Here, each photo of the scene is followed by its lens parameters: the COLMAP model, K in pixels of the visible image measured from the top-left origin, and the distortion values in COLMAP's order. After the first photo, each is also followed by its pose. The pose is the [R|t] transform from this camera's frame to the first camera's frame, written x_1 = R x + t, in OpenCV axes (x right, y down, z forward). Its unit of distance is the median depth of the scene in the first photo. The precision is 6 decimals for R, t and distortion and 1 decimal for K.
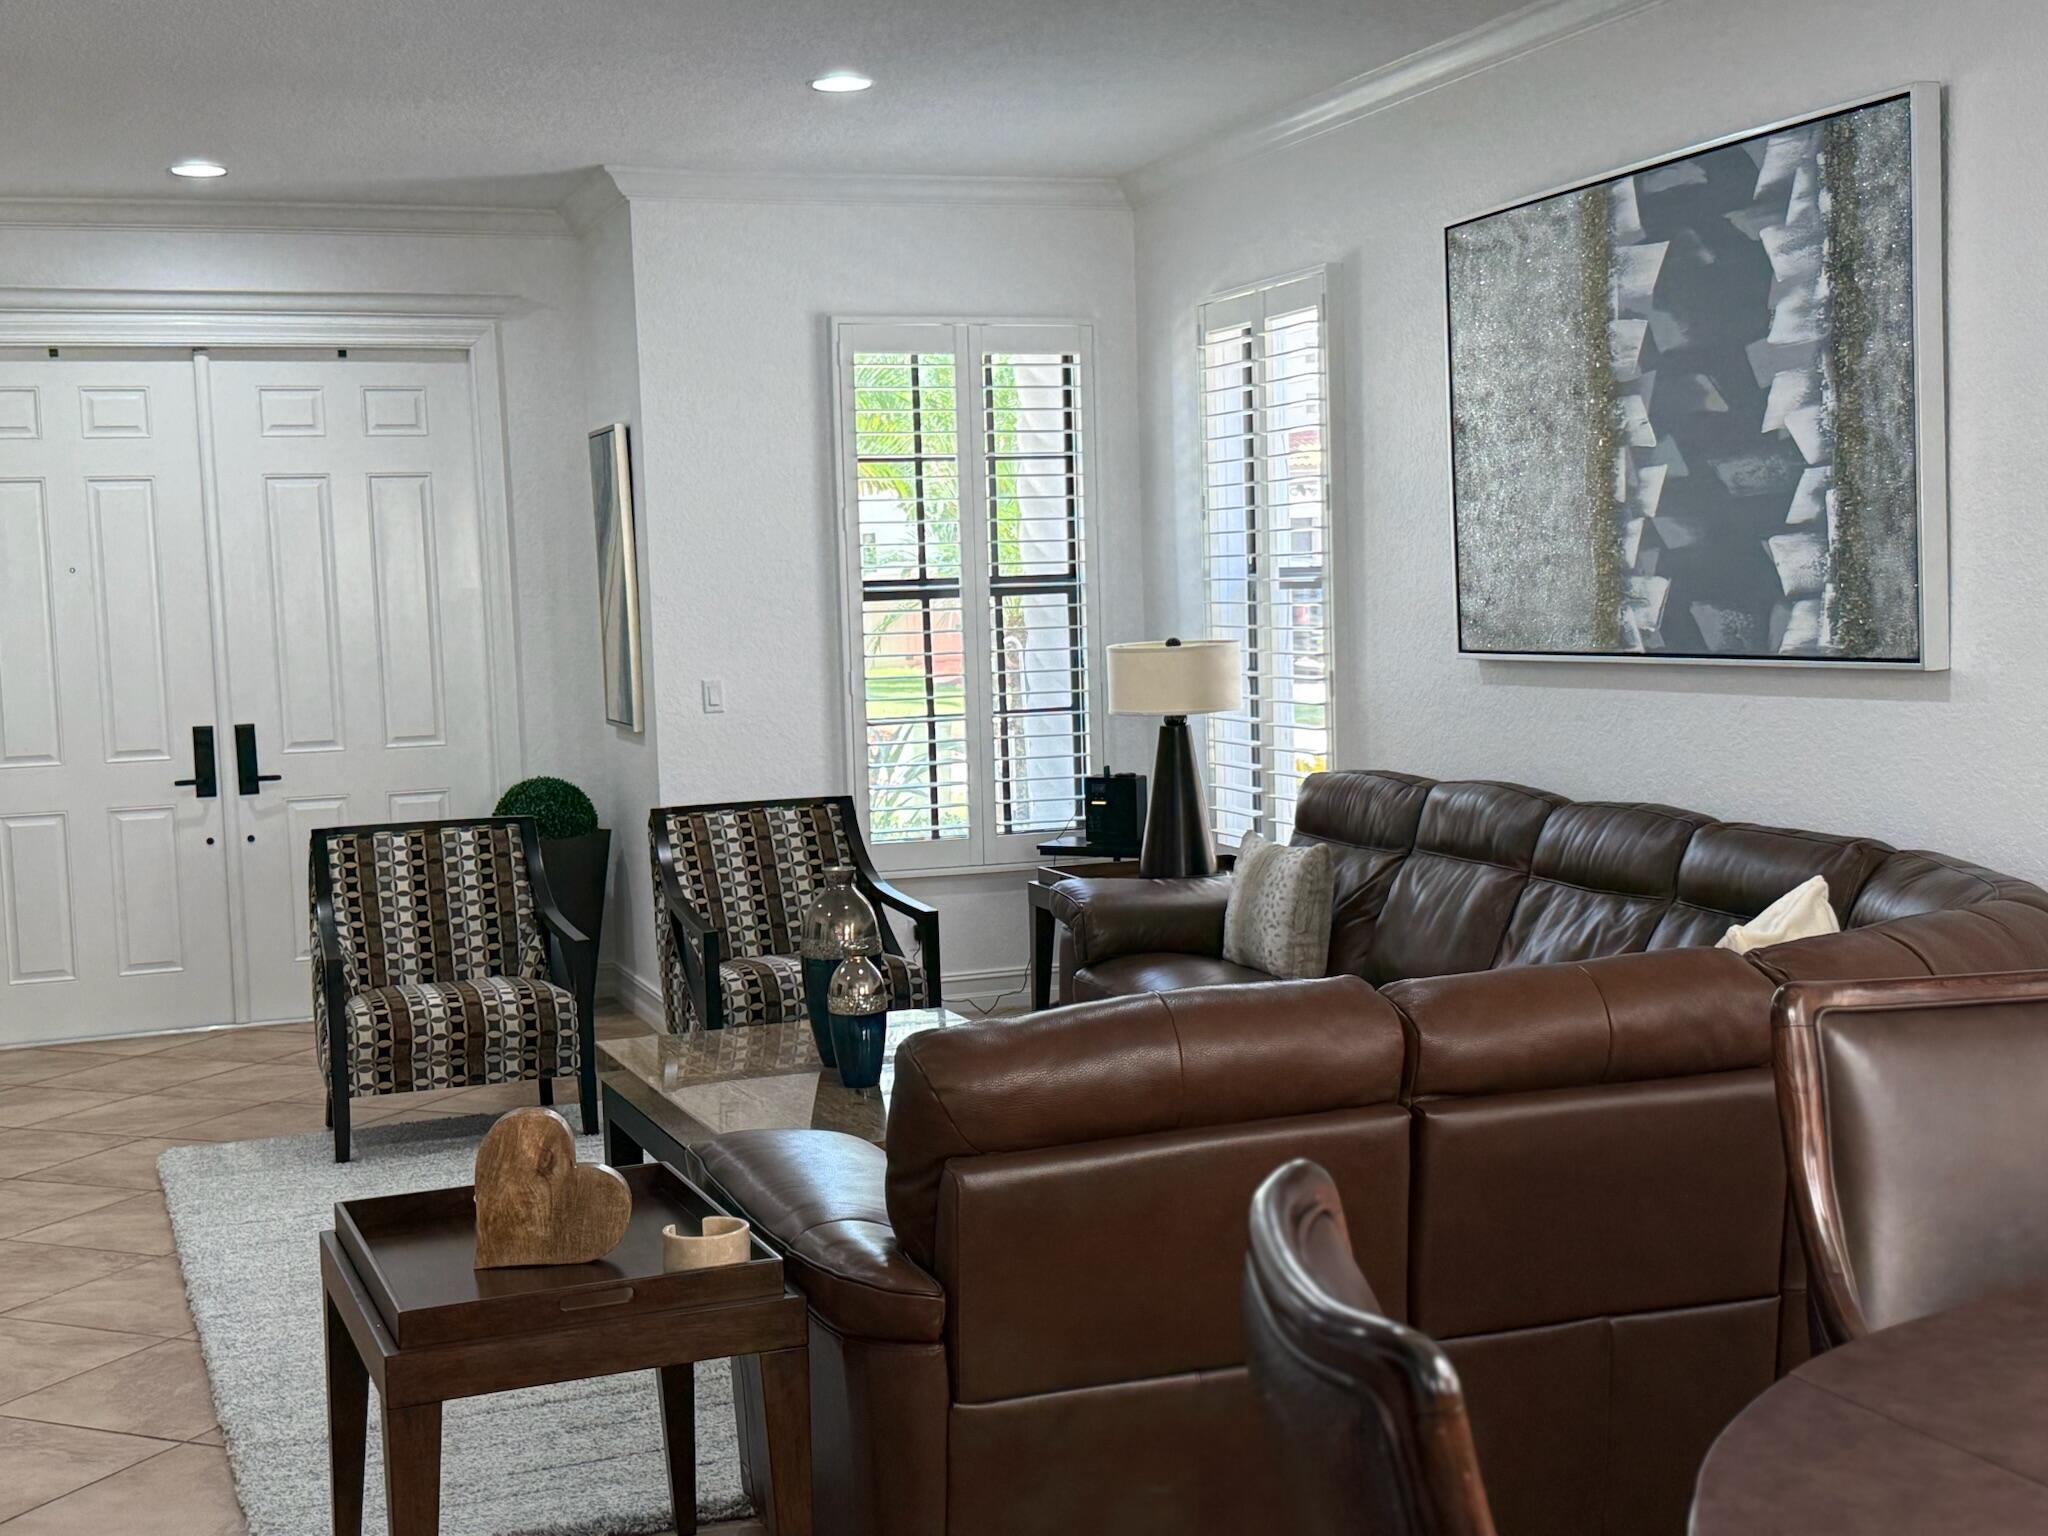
lens RADIAL K [[2586.1, 0, 1024.0], [0, 2586.1, 768.0], [0, 0, 1]] dist [-0.016551, 1.165326]
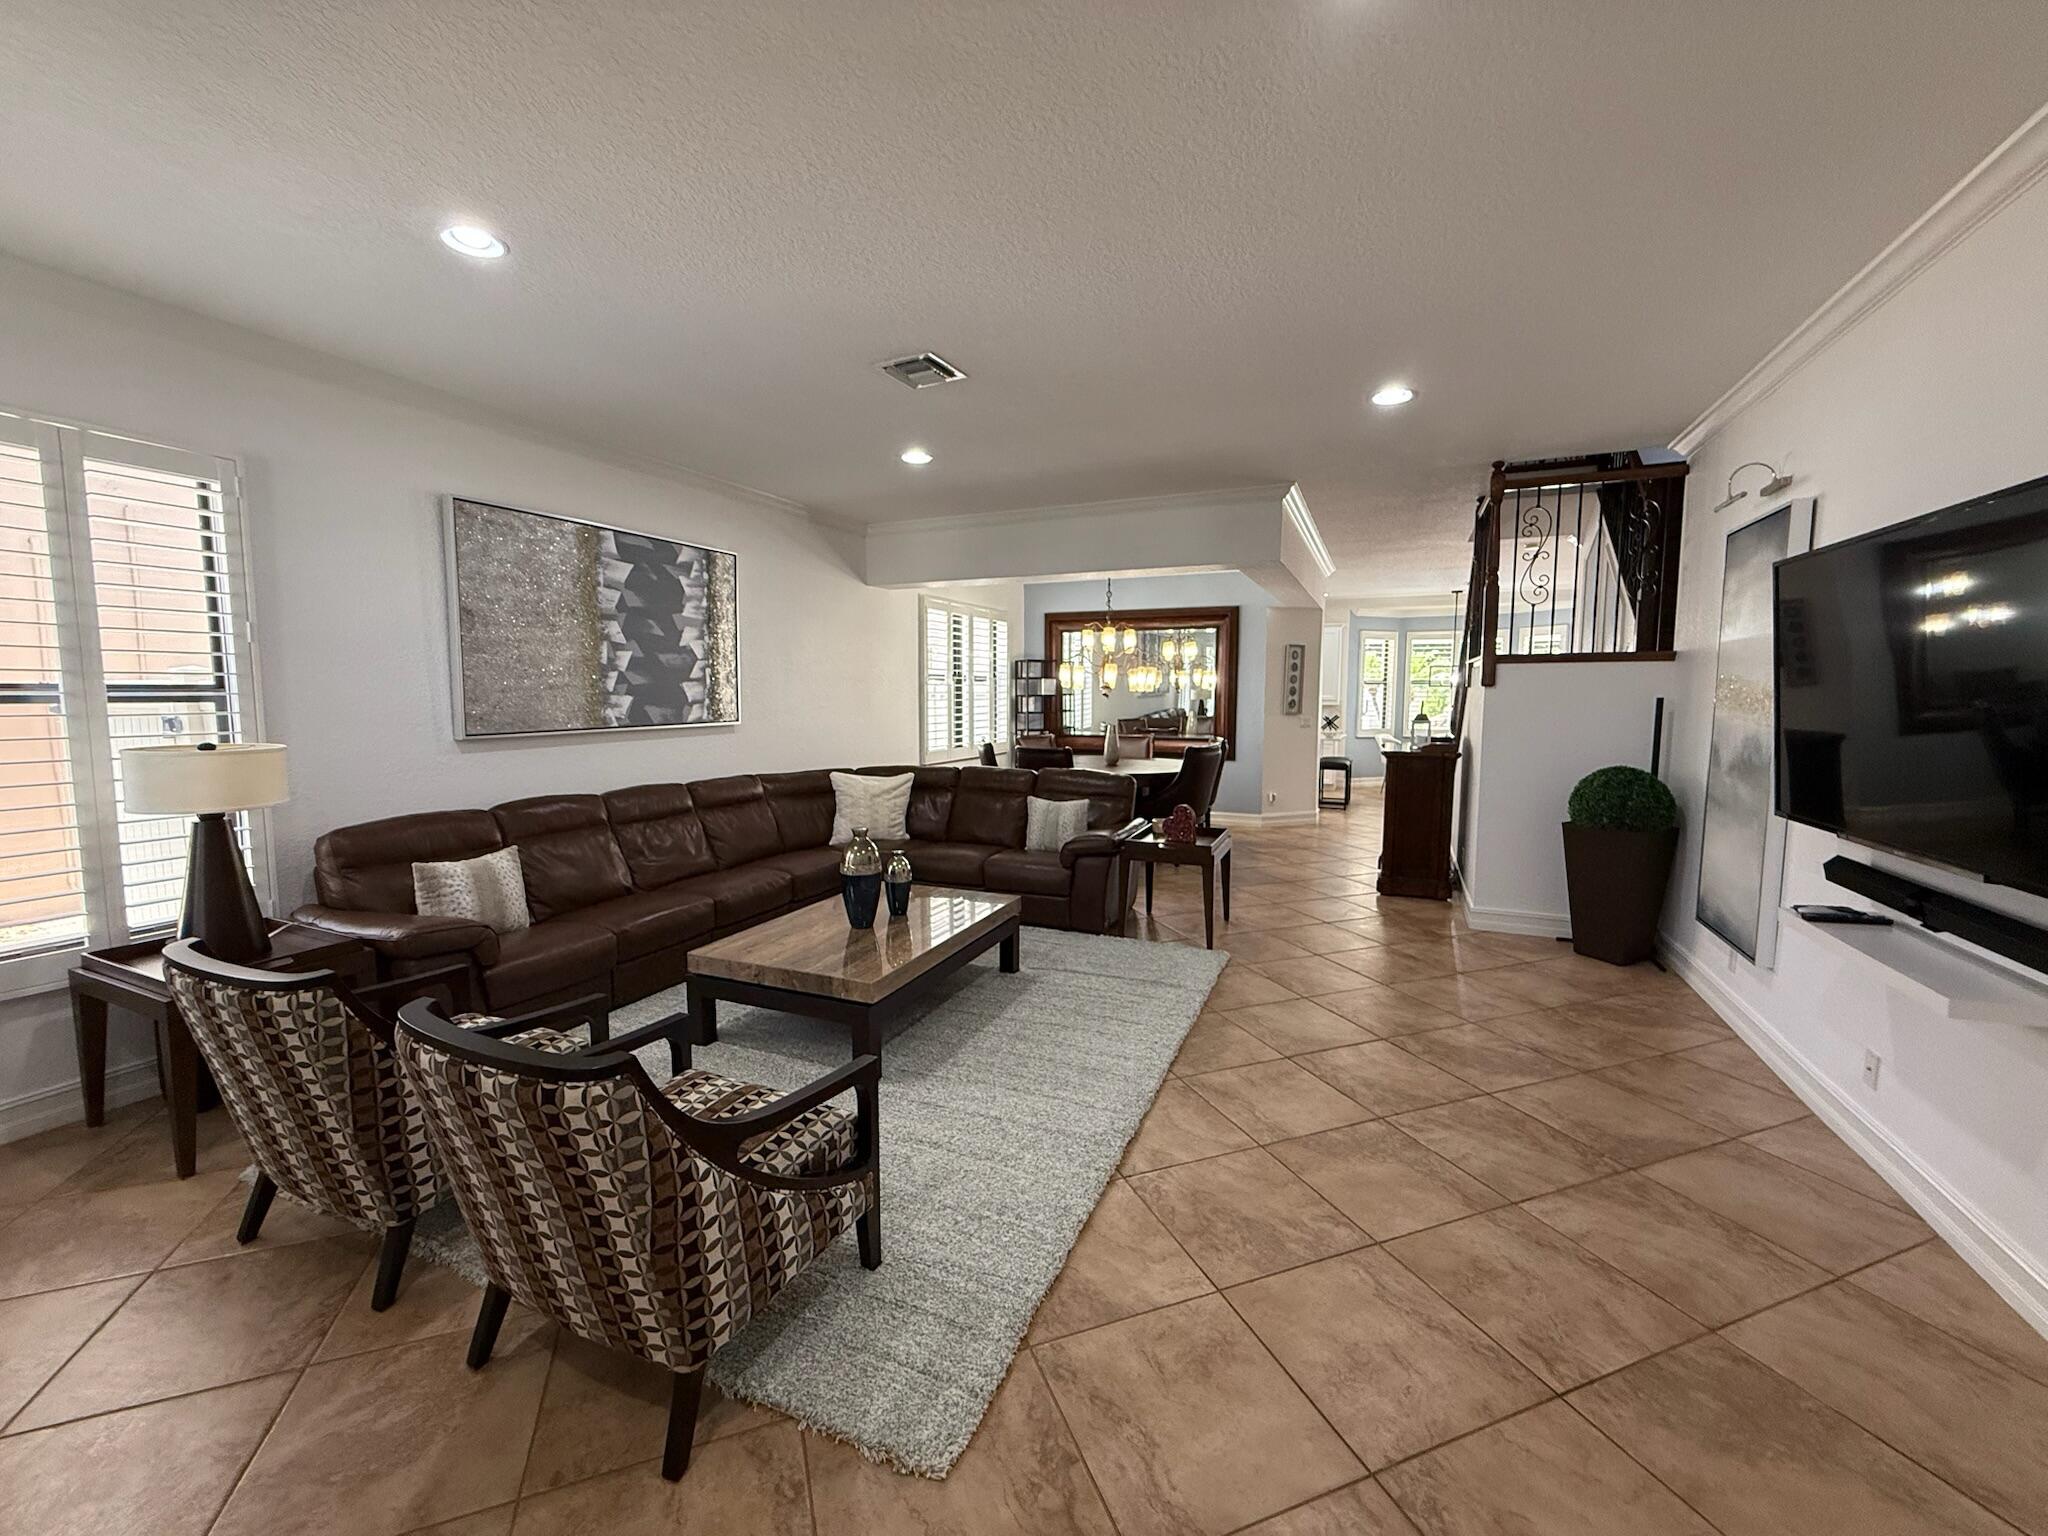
lens RADIAL K [[831.1, 0, 1024.0], [0, 831.1, 768.0], [0, 0, 1]] dist [-0.000333, -0.000090]
pose [[-0.699458, -0.040813, 0.713507, -0.601582], [0.069108, 0.989827, 0.124366, -0.078329], [-0.711324, 0.136298, -0.689522, 1.299485]]
